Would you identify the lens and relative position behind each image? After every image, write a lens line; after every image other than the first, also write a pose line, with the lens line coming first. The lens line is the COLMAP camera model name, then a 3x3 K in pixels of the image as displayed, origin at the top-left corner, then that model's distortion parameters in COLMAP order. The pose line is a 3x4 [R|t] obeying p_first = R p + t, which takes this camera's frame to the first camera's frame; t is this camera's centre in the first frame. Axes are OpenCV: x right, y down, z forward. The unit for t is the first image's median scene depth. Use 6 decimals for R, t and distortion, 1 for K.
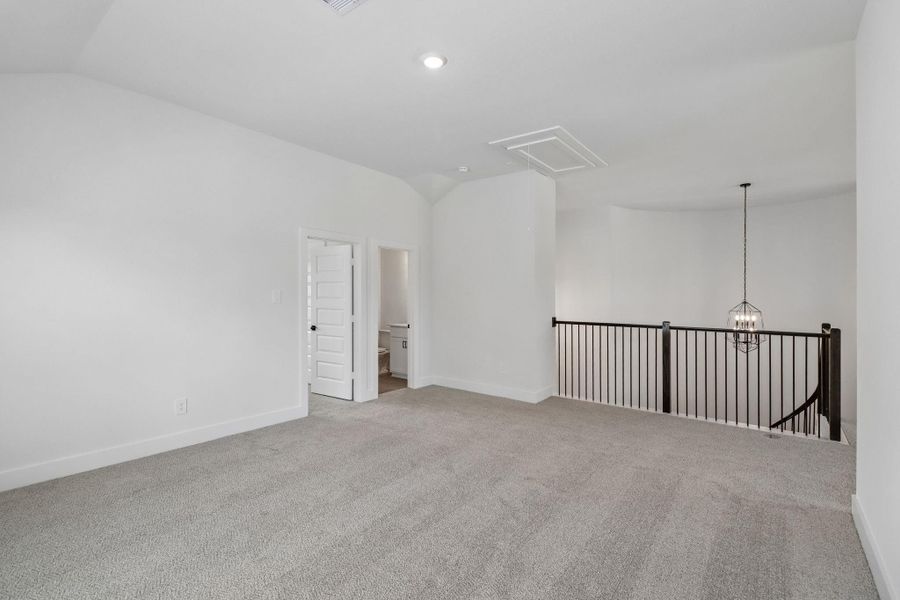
lens RADIAL K [[422.7, 0, 450.1], [0, 422.7, 294.2], [0, 0, 1]] dist [-0.001196, -0.000151]
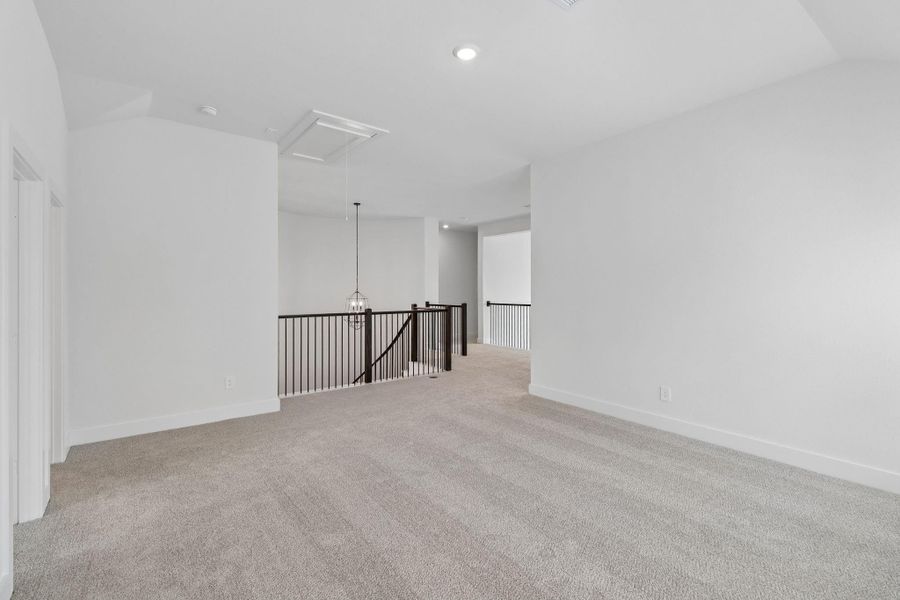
lens RADIAL K [[409.1, 0, 451.1], [0, 409.1, 281.5], [0, 0, 1]] dist [-0.000043, -0.000017]
pose [[0.248454, 0.006489, 0.968622, -0.577129], [0.003456, 0.999965, -0.007585, -0.003763], [-0.968638, 0.005232, 0.248423, 0.472436]]
